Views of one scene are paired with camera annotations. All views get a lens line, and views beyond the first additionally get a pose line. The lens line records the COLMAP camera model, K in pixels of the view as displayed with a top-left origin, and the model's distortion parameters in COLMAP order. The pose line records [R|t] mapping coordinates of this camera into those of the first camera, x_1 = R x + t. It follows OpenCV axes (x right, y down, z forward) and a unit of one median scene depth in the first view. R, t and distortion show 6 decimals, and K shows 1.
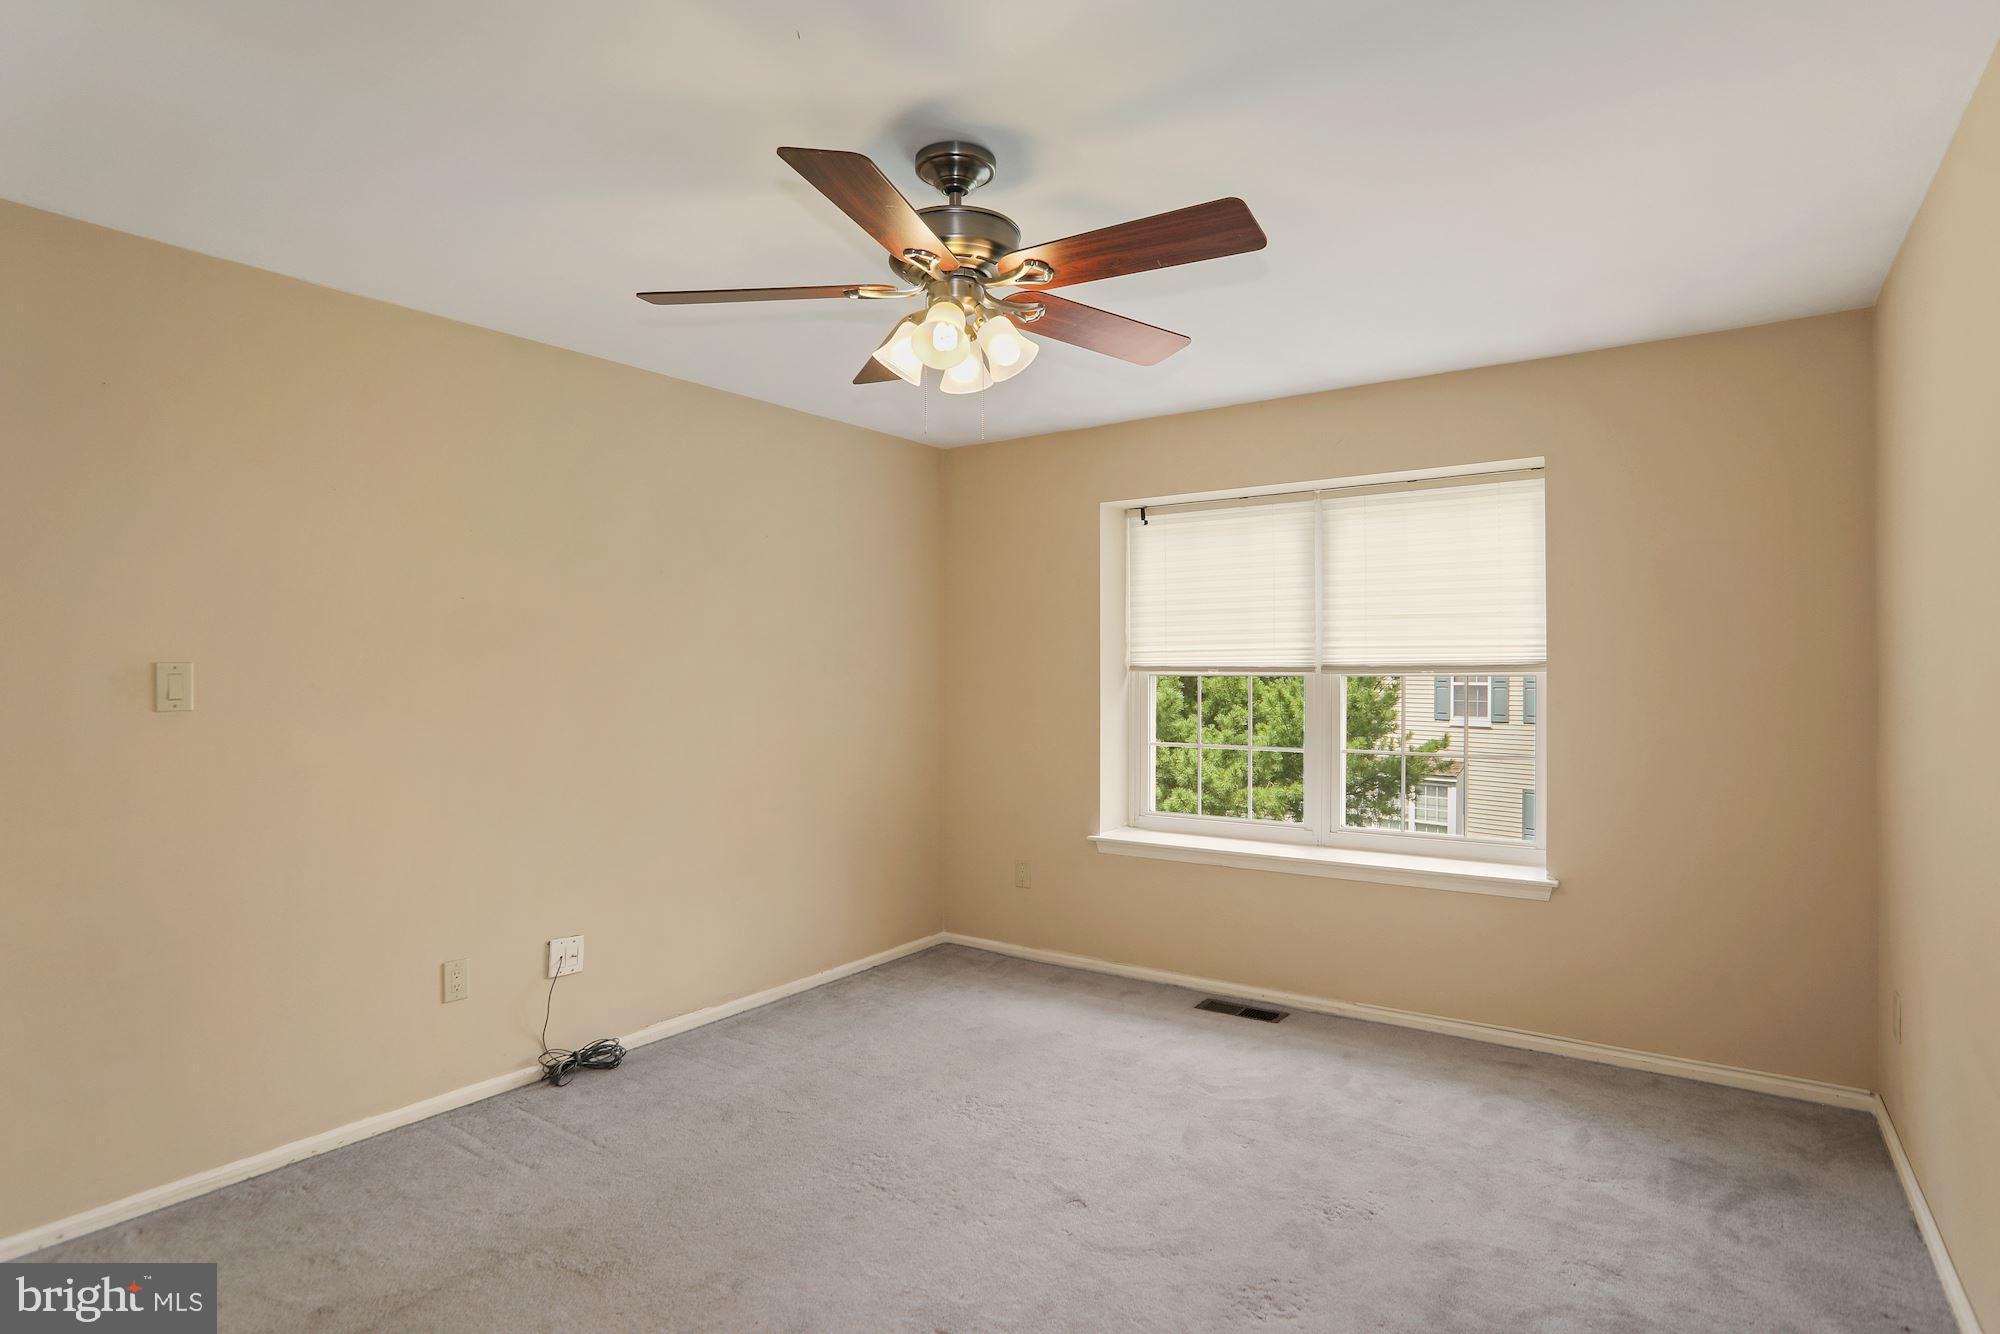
lens RADIAL K [[1069.7, 0, 999.1], [0, 1069.7, 665.0], [0, 0, 1]] dist [-0.006306, -0.001098]
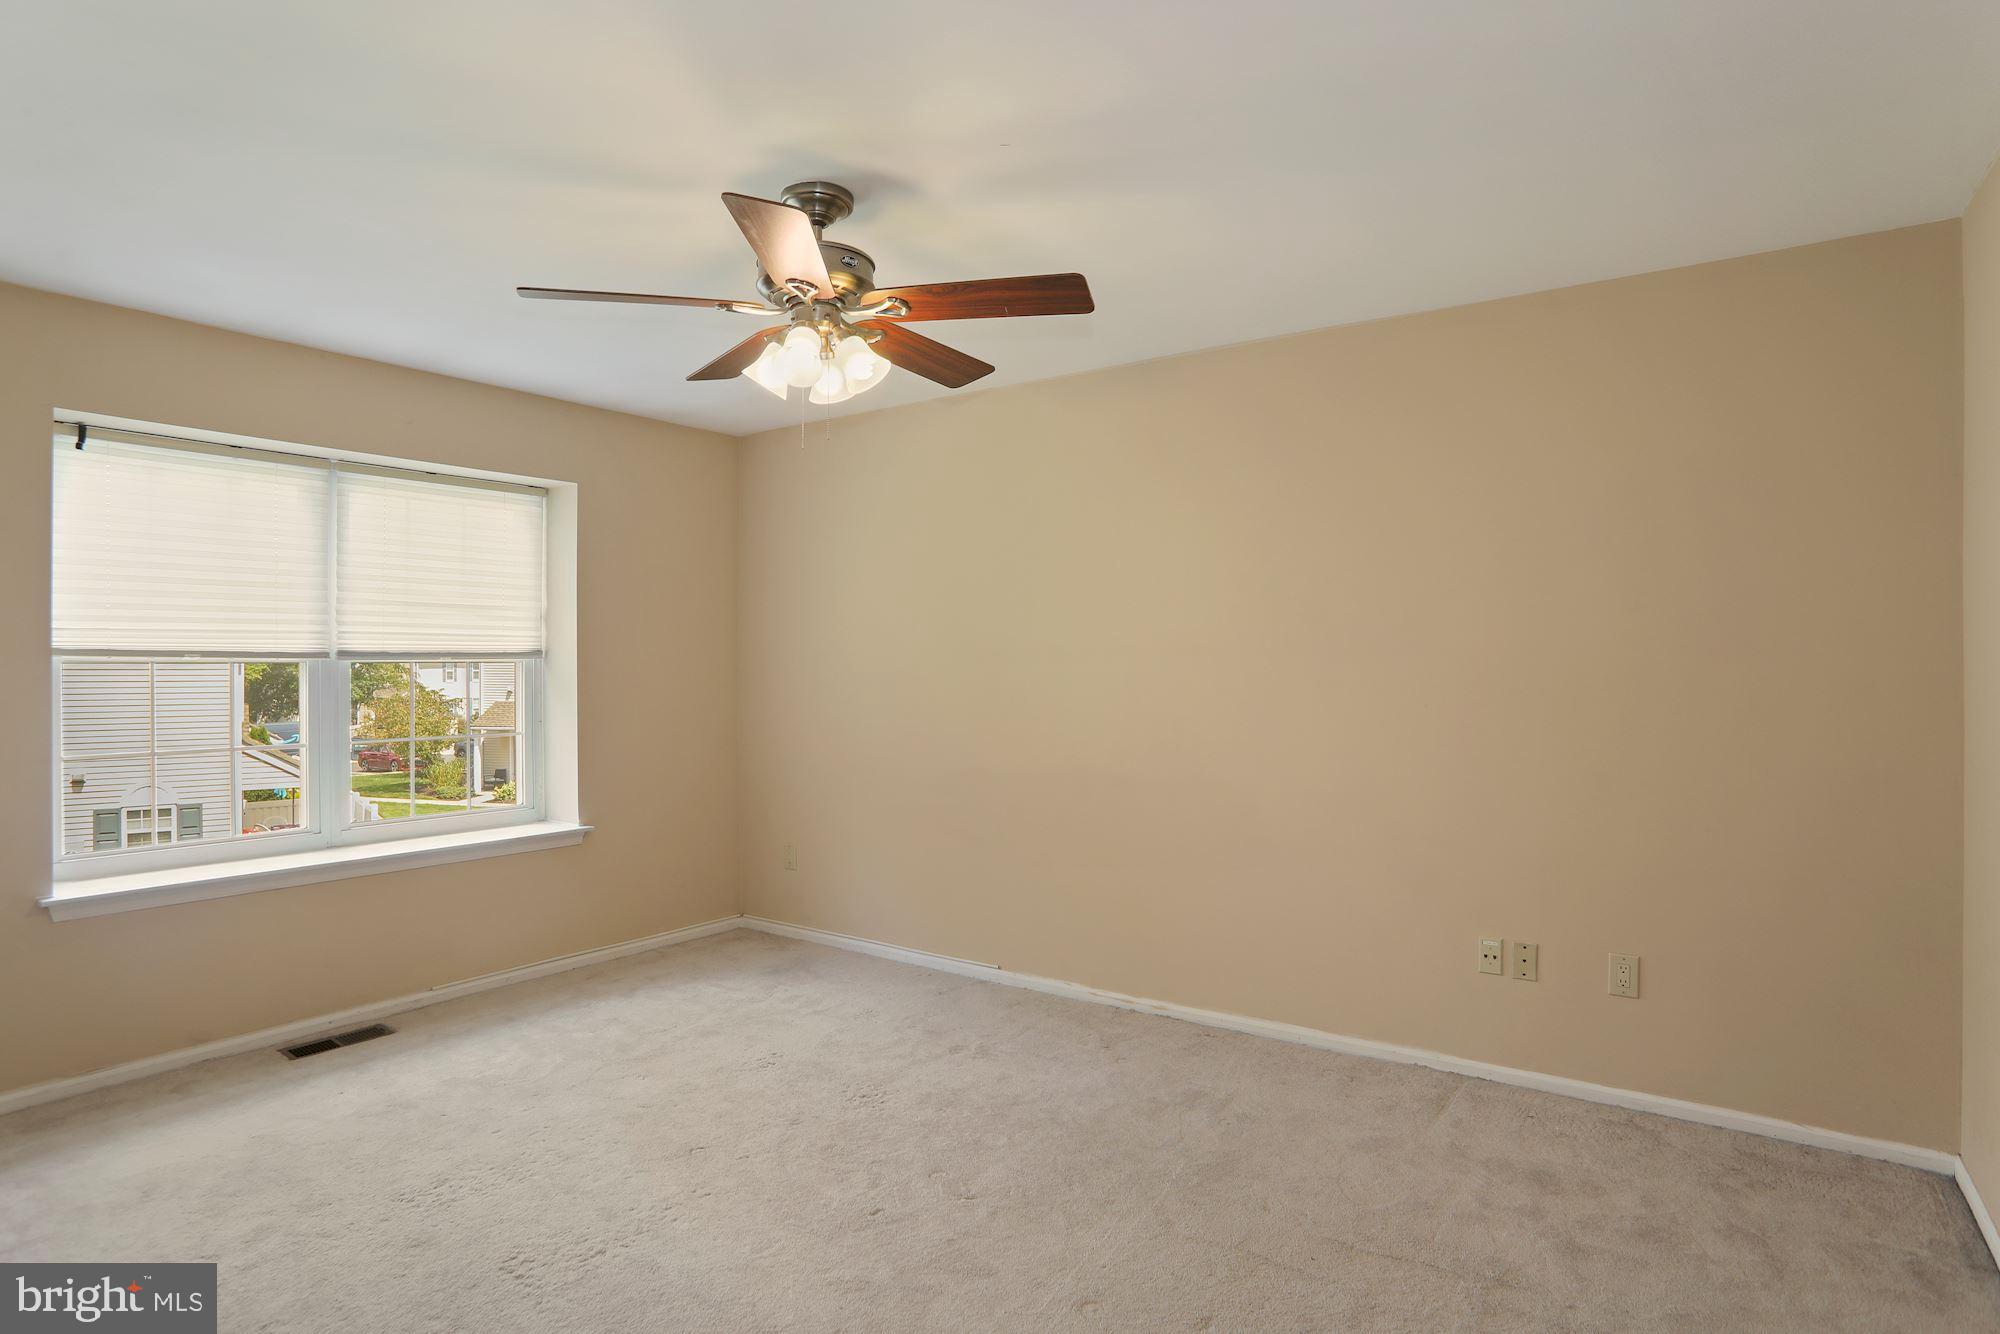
lens RADIAL K [[1069.7, 0, 996.3], [0, 1069.7, 669.2], [0, 0, 1]] dist [-0.006306, -0.001098]
pose [[0.022600, -0.005801, 0.999728, -0.627151], [-0.008760, 0.999944, 0.006000, 0.005493], [-0.999706, -0.008894, 0.022548, 0.429146]]
